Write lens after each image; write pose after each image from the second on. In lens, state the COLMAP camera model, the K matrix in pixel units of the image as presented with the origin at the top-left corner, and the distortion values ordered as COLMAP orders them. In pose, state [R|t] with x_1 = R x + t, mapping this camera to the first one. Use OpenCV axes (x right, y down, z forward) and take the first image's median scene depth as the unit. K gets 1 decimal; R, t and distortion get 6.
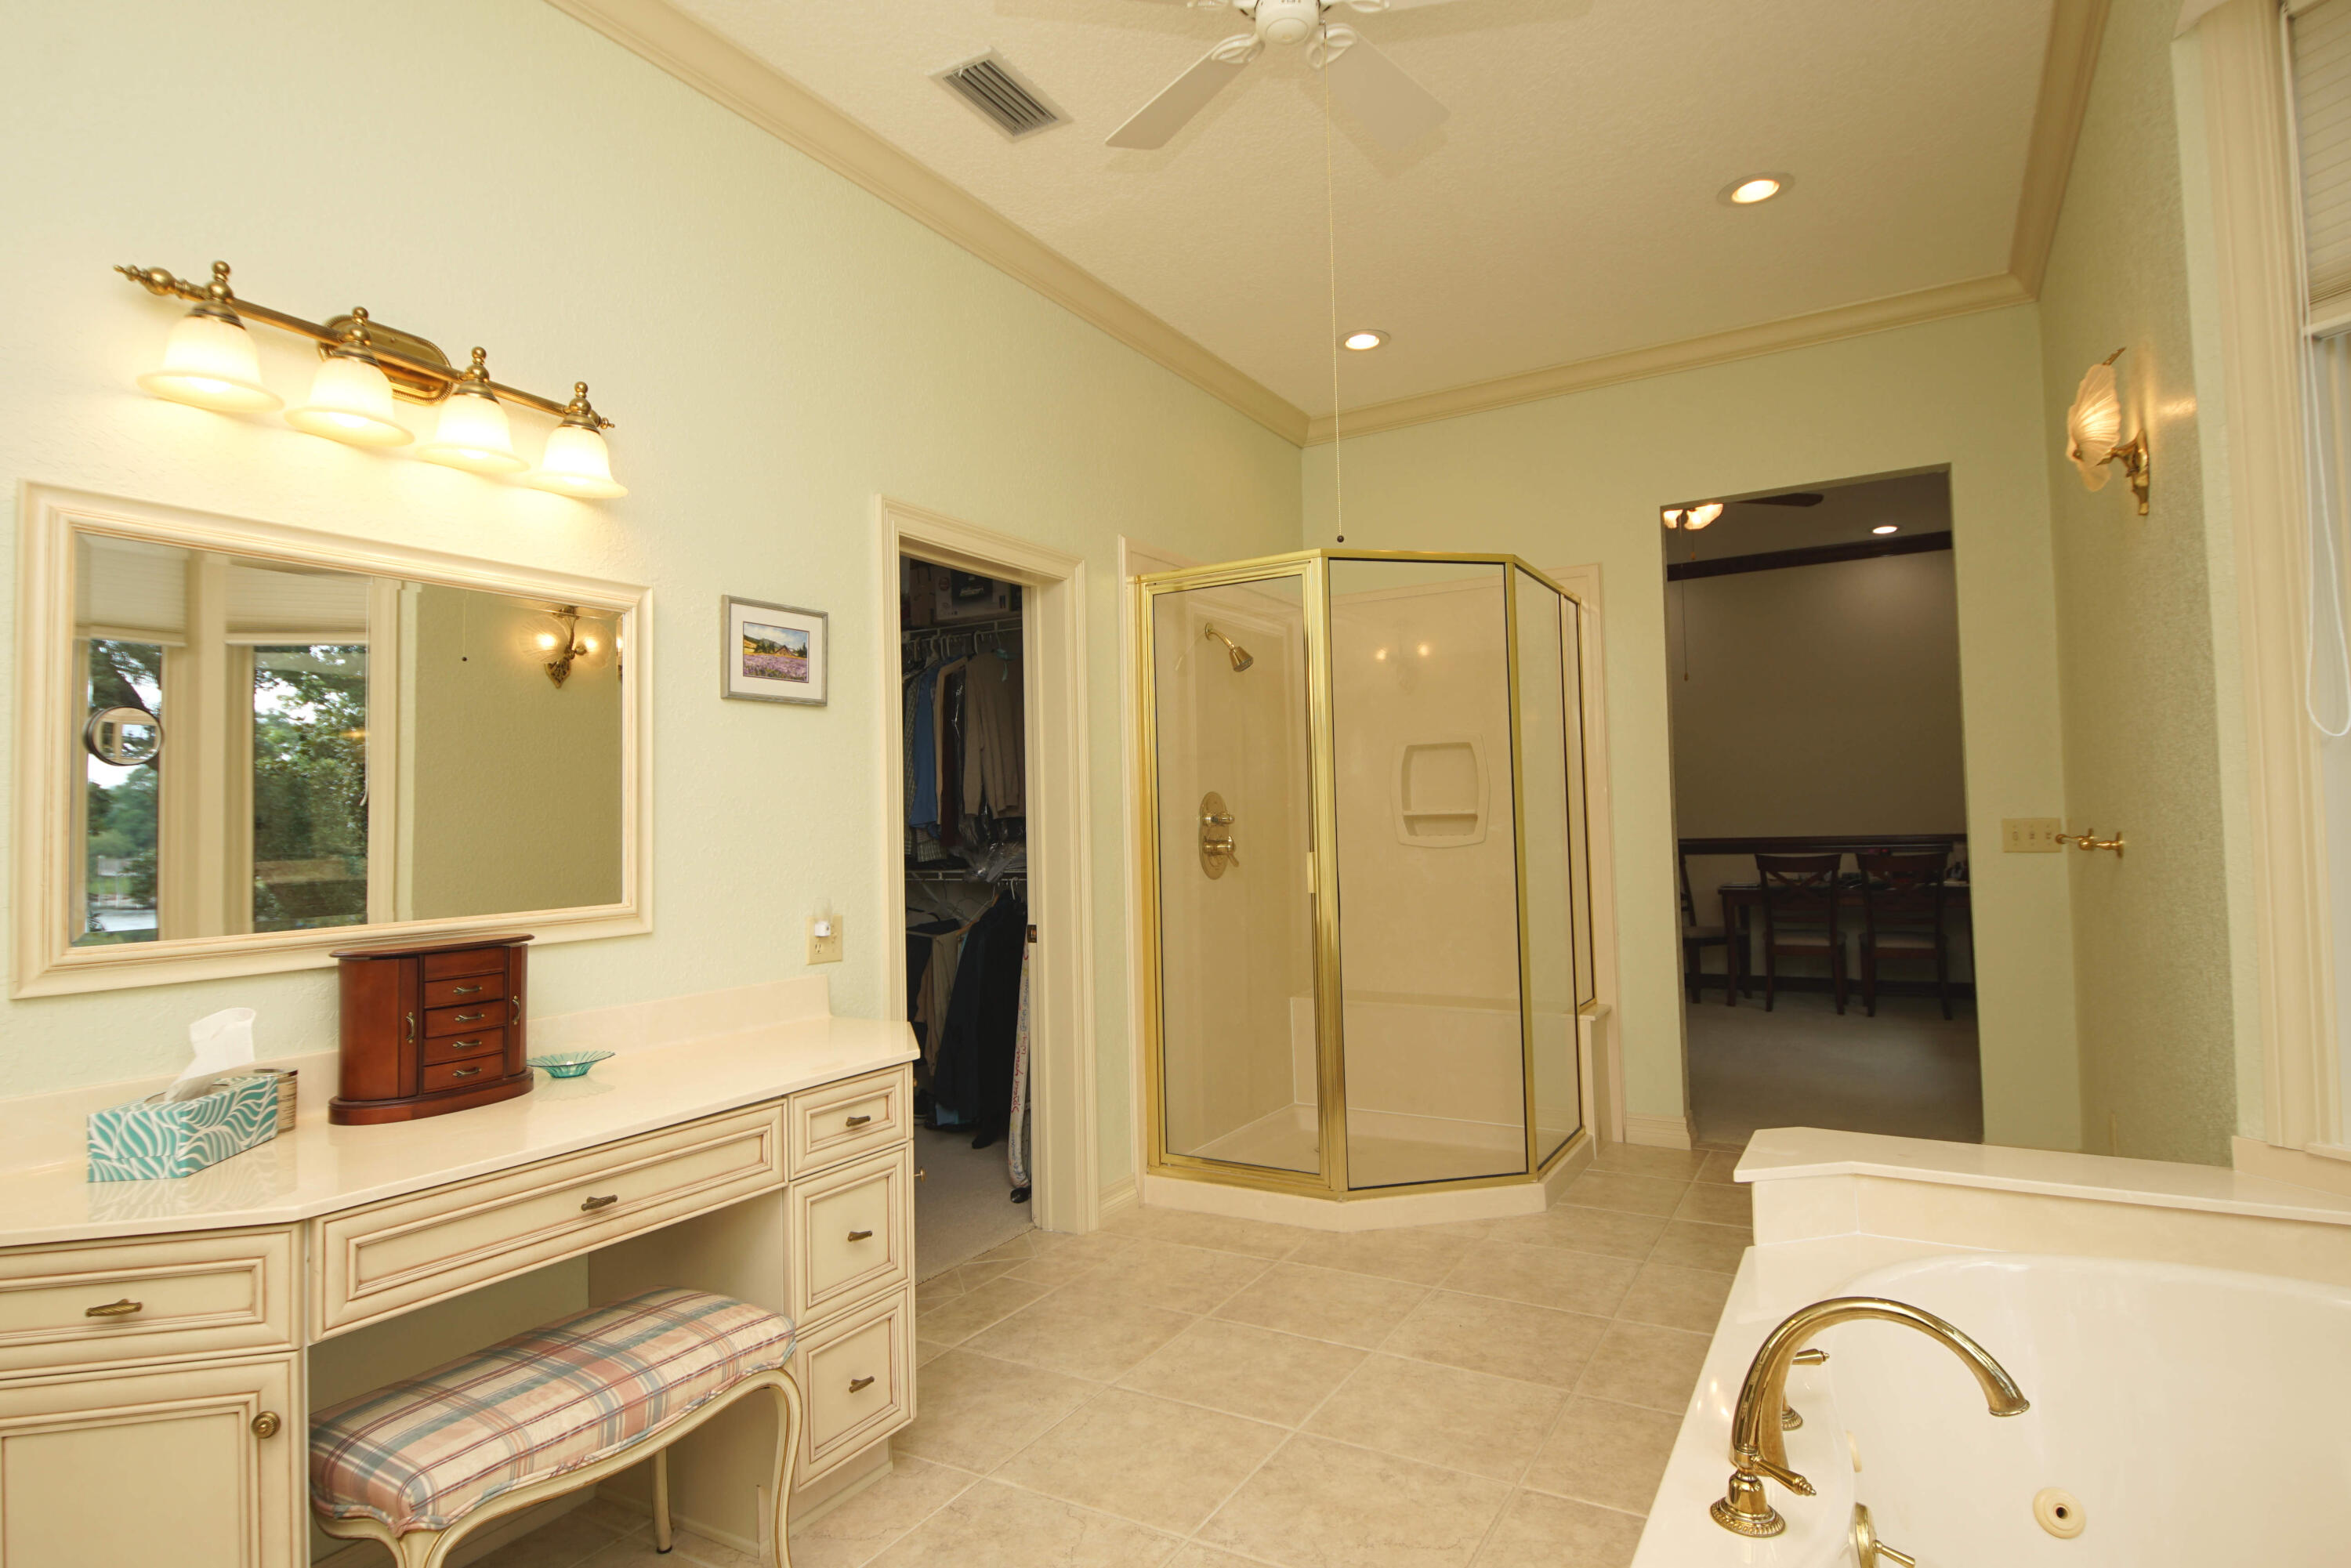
lens RADIAL K [[1259.6, 0, 1142.0], [0, 1259.6, 778.0], [0, 0, 1]] dist [0.056983, -0.042513]
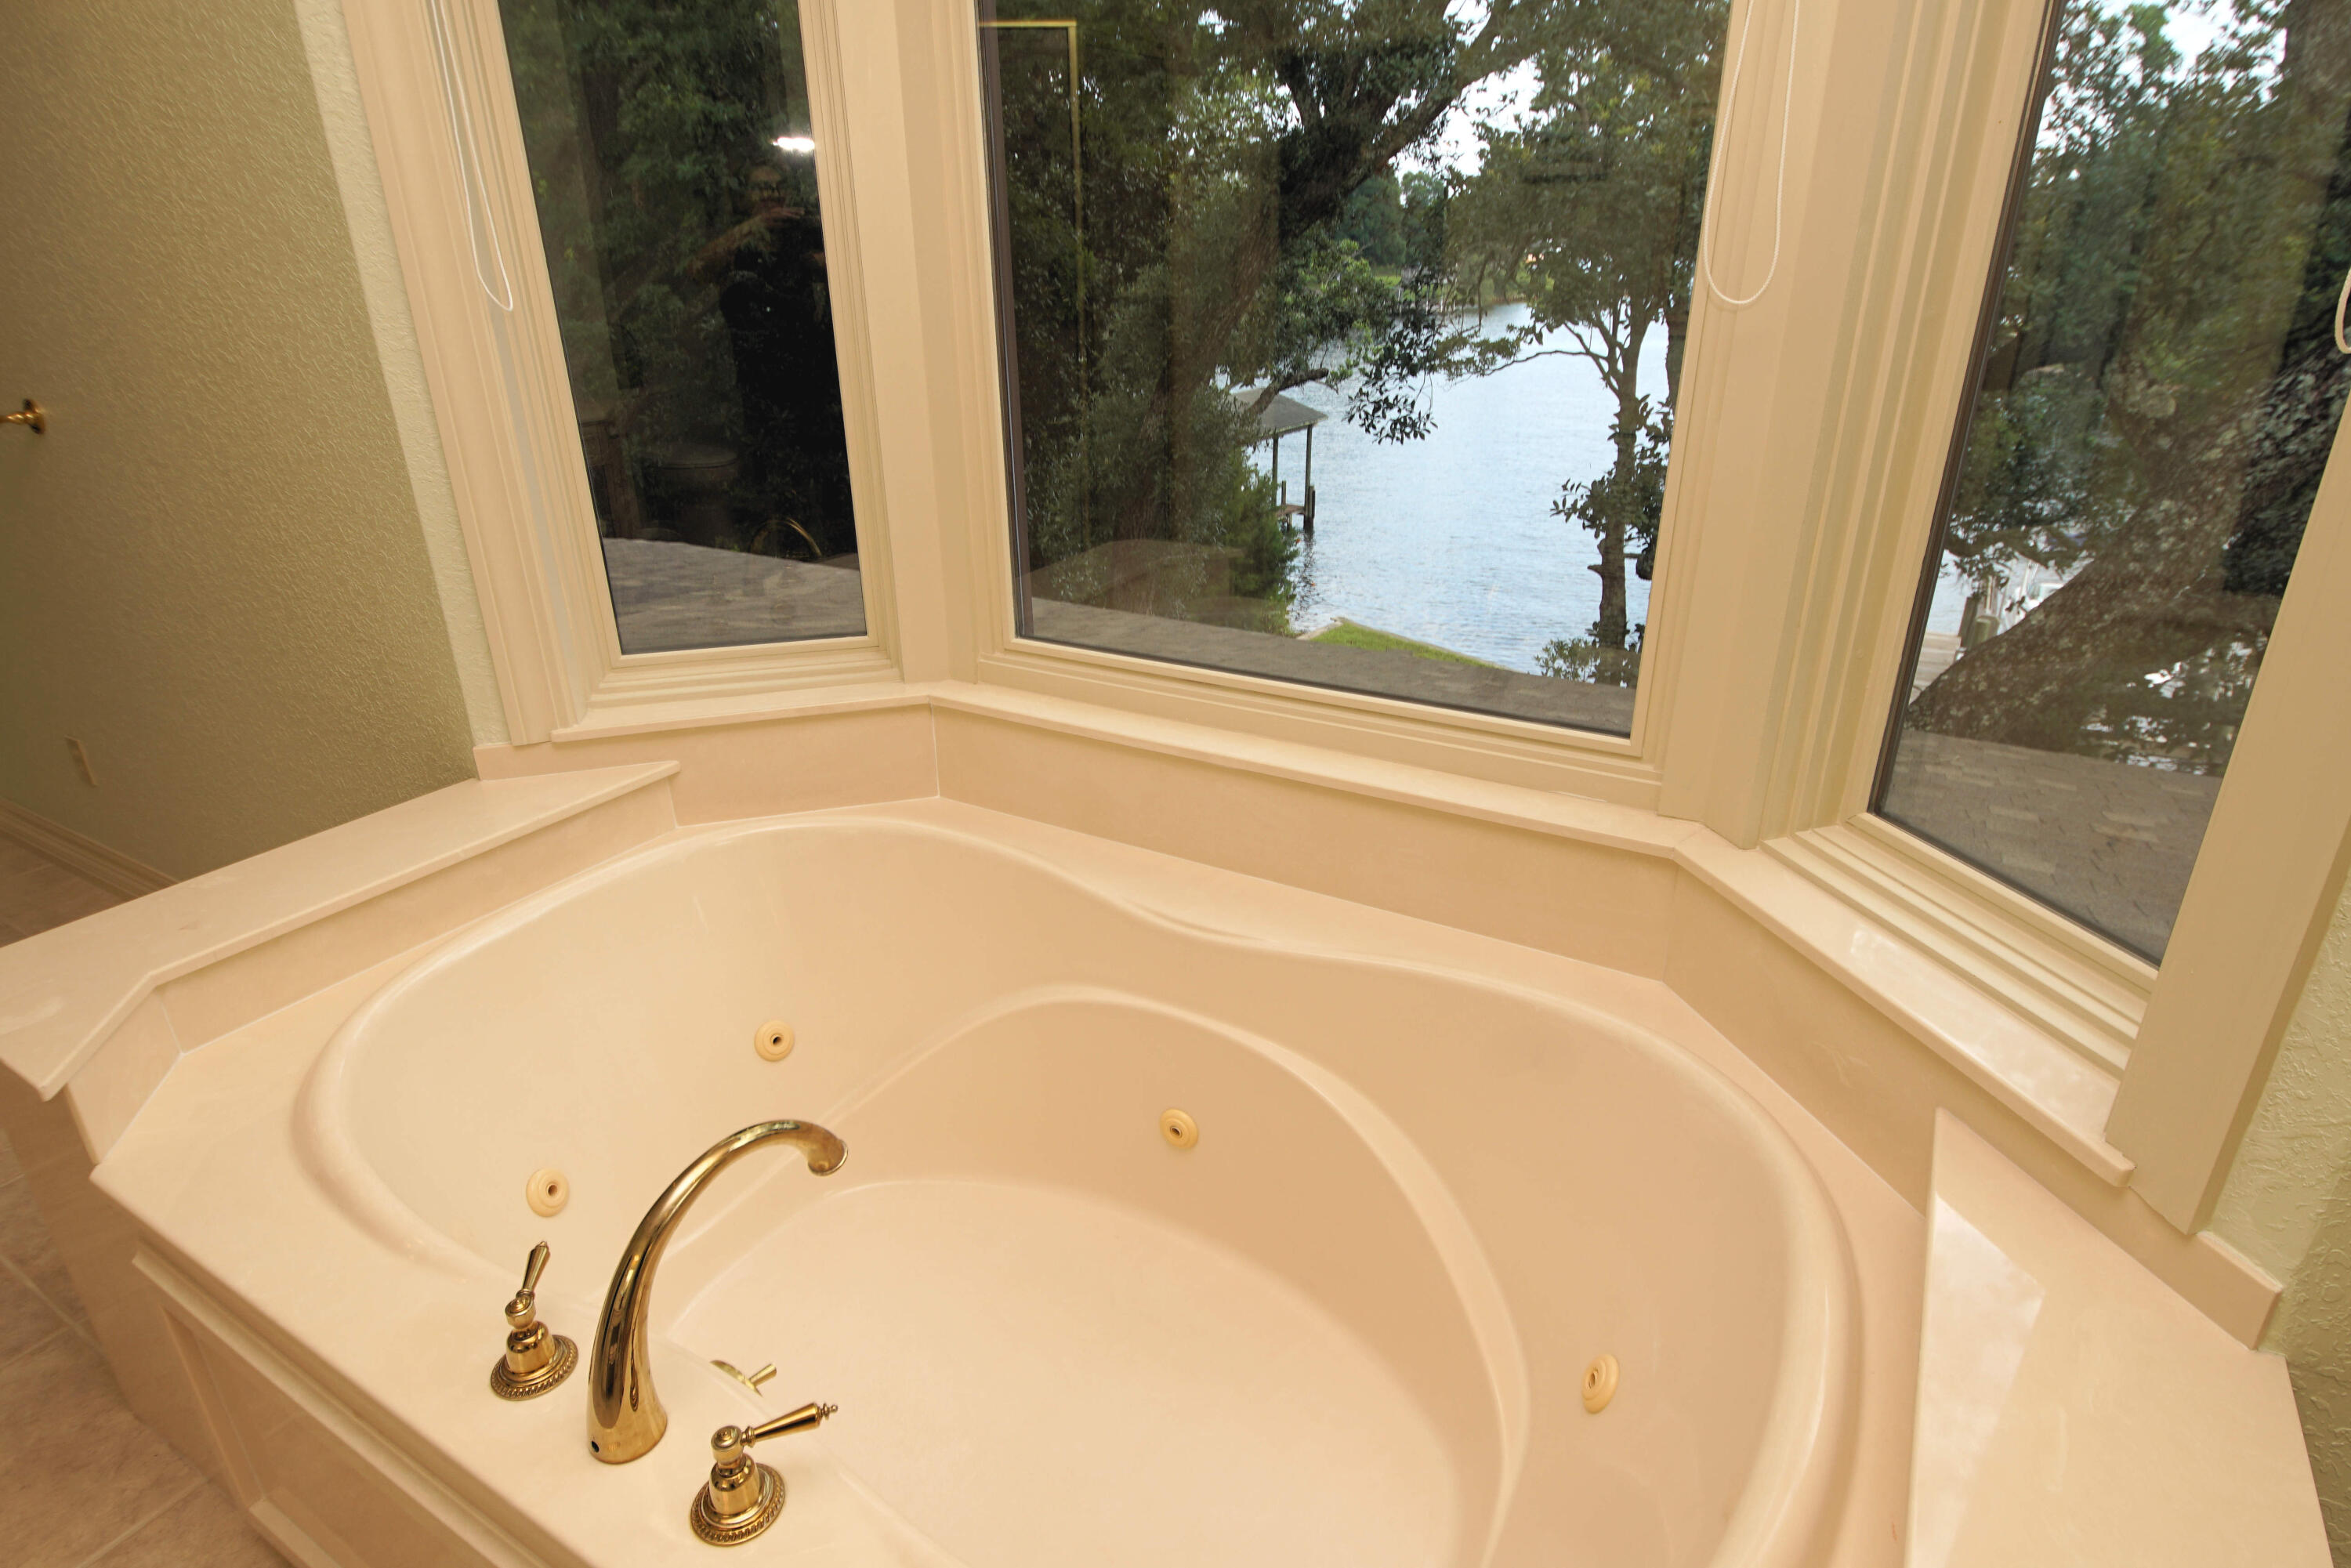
lens RADIAL K [[1259.6, 0, 1142.0], [0, 1259.6, 778.0], [0, 0, 1]] dist [0.056983, -0.042513]
pose [[0.022786, -0.370346, 0.928614, -0.023923], [-0.017291, 0.928571, 0.370753, -0.042133], [-0.999591, -0.024504, 0.014755, 0.294193]]
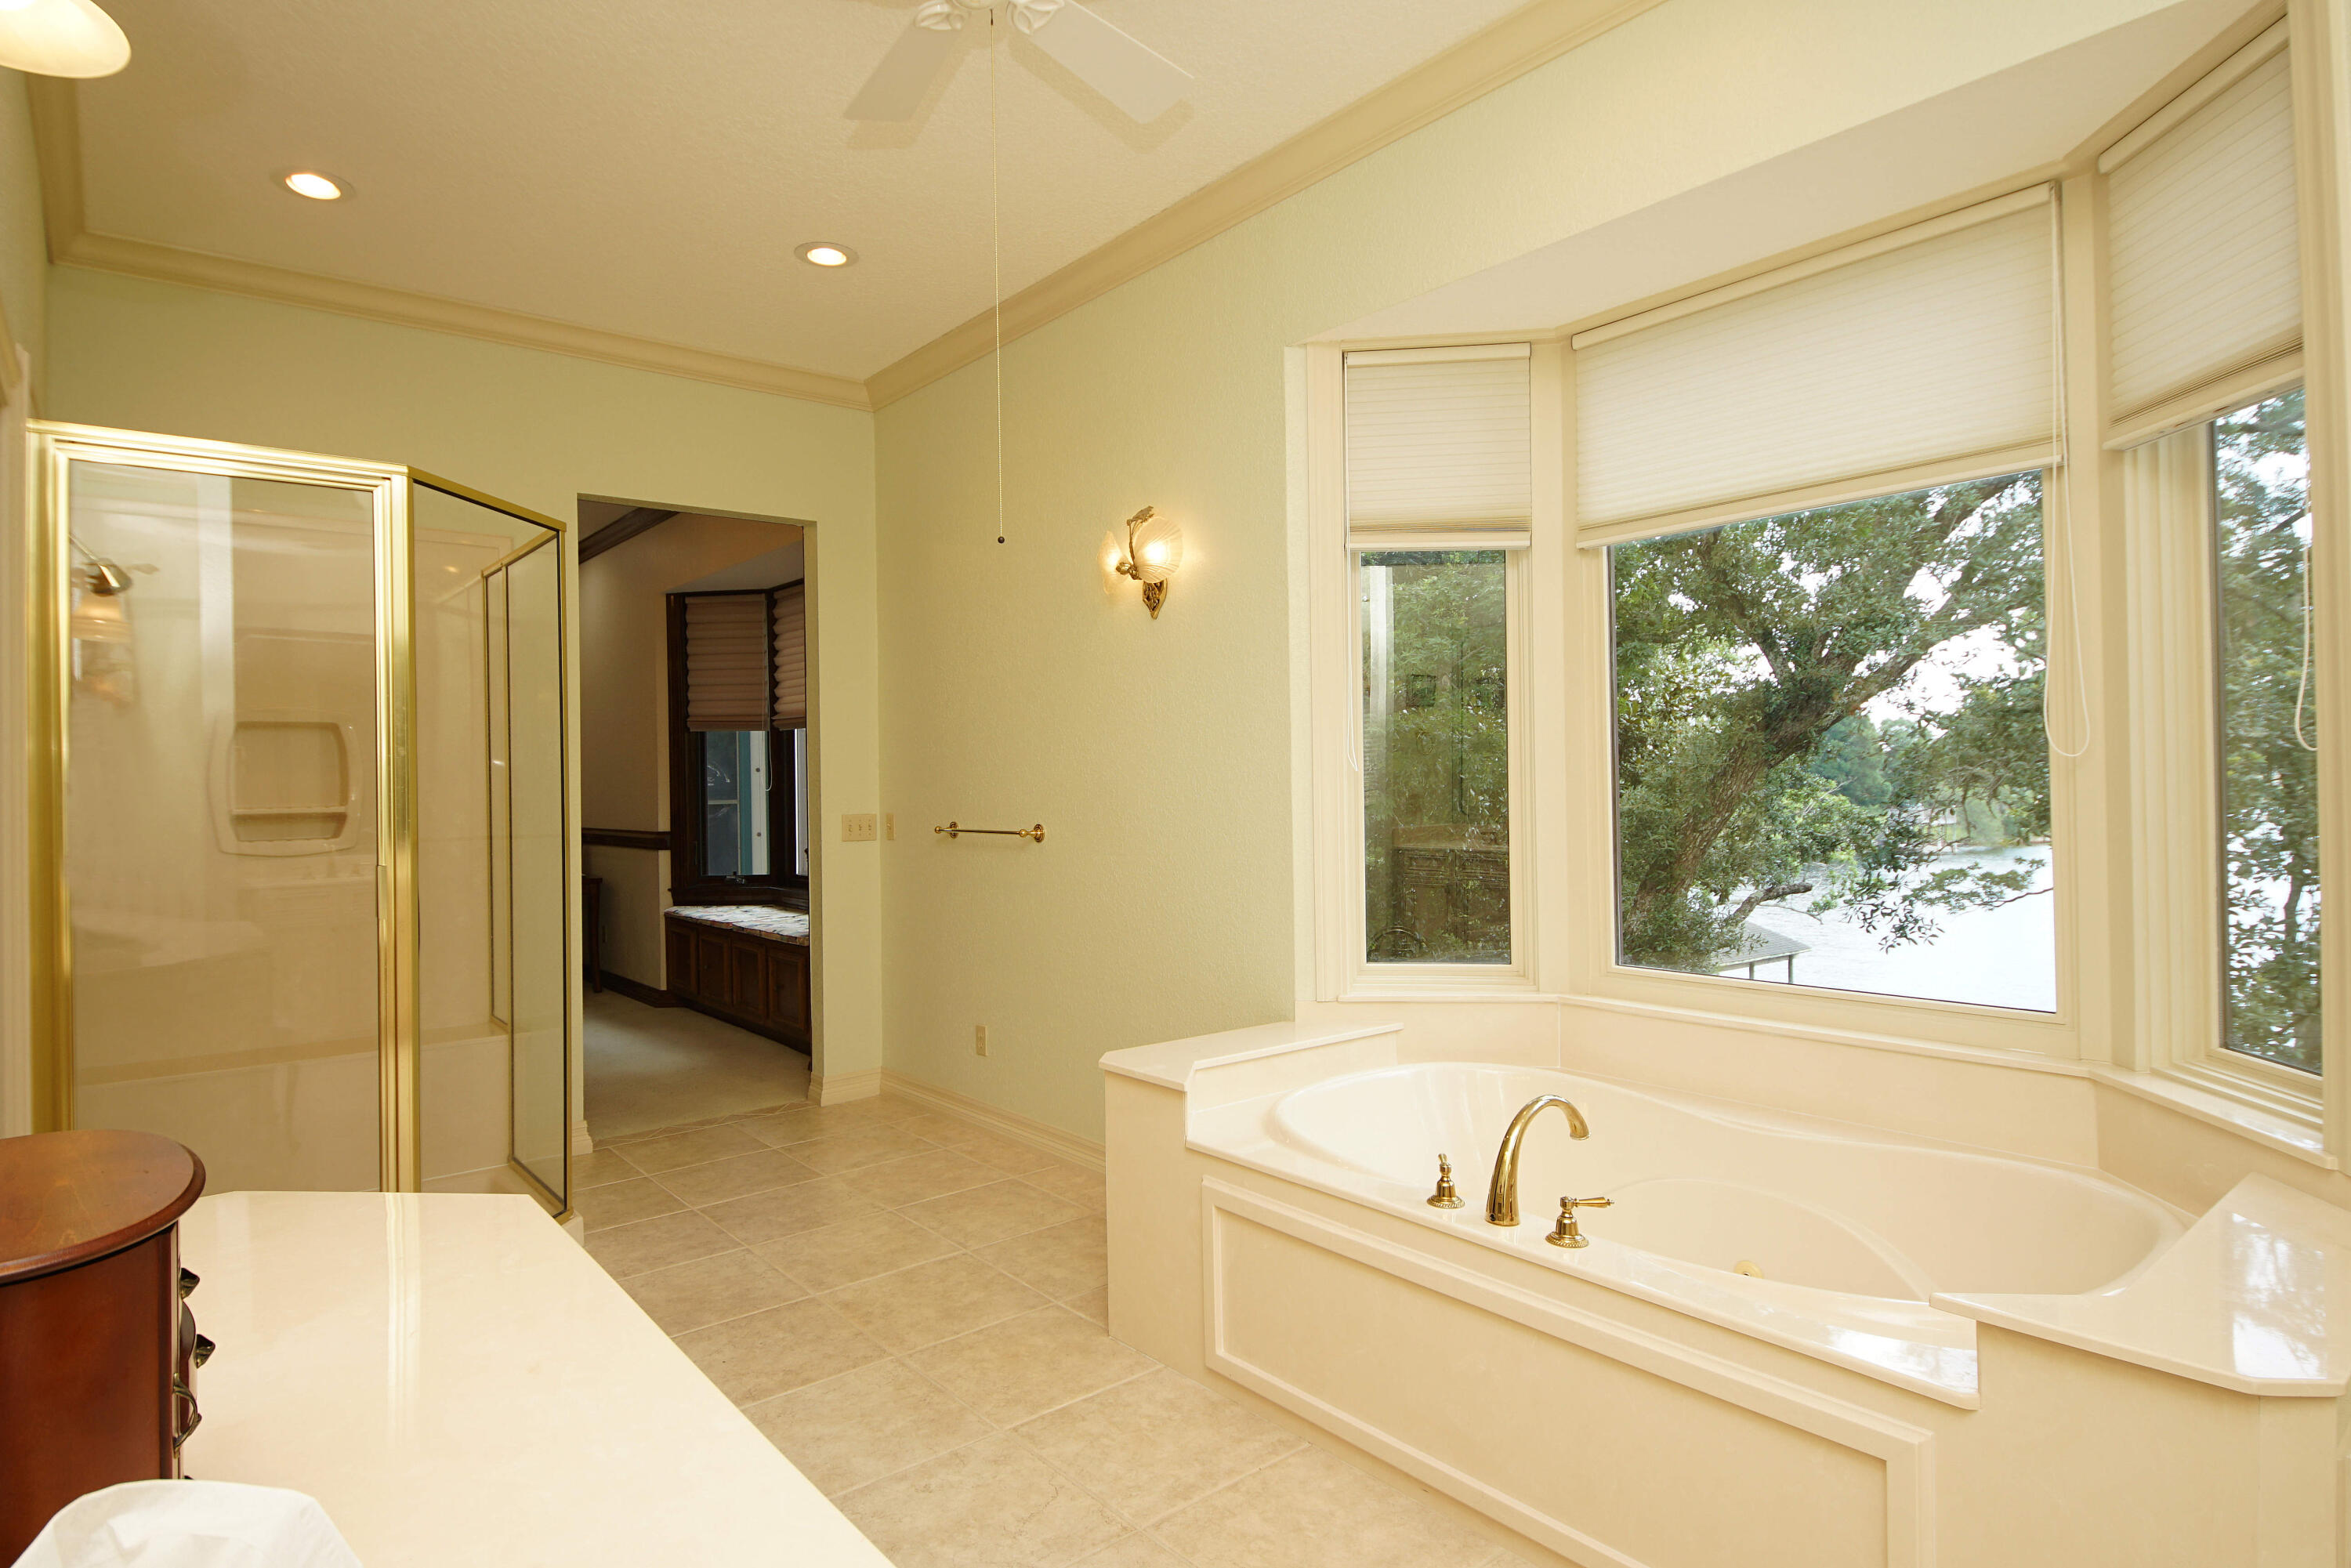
lens RADIAL K [[1248.2, 0, 1175.5], [0, 1248.2, 784.0], [0, 0, 1]] dist [0.003982, -0.000023]
pose [[0.345136, 0.016646, 0.938405, -0.474203], [-0.027381, 0.999596, -0.007661, 0.002885], [-0.938153, -0.023050, 0.345452, 0.357419]]
